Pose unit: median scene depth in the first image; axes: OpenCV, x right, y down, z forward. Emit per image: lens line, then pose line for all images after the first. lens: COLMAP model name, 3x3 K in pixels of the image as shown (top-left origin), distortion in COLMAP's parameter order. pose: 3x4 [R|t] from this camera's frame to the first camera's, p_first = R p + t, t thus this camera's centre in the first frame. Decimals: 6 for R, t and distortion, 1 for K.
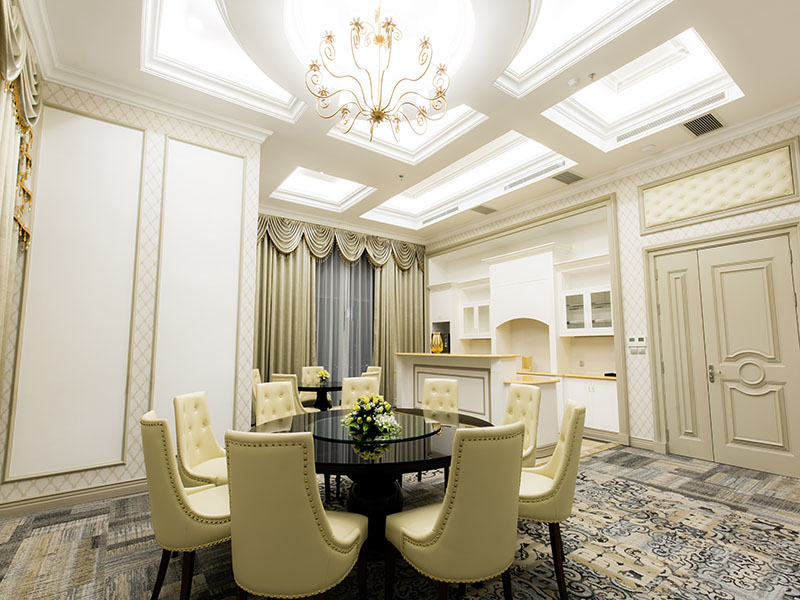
lens RADIAL K [[379.1, 0, 399.2], [0, 379.1, 316.1], [0, 0, 1]] dist [-0.000159, 0.000185]
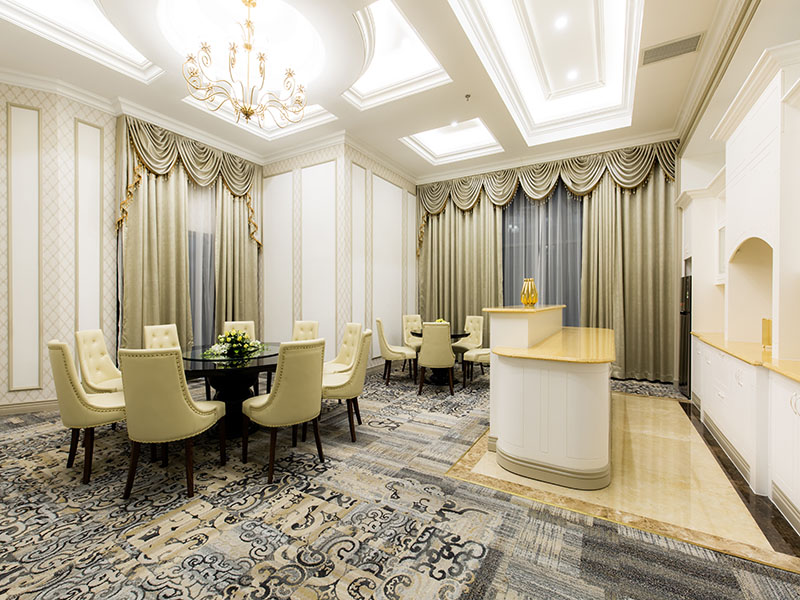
lens RADIAL K [[356.4, 0, 400.0], [0, 356.4, 300.0], [0, 0, 1]] dist [0.002869, 0.000063]
pose [[0.407959, 0.002722, -0.912996, 1.075707], [0.068603, 0.997077, 0.033626, 0.077959], [0.910419, -0.076352, 0.406580, 0.804478]]
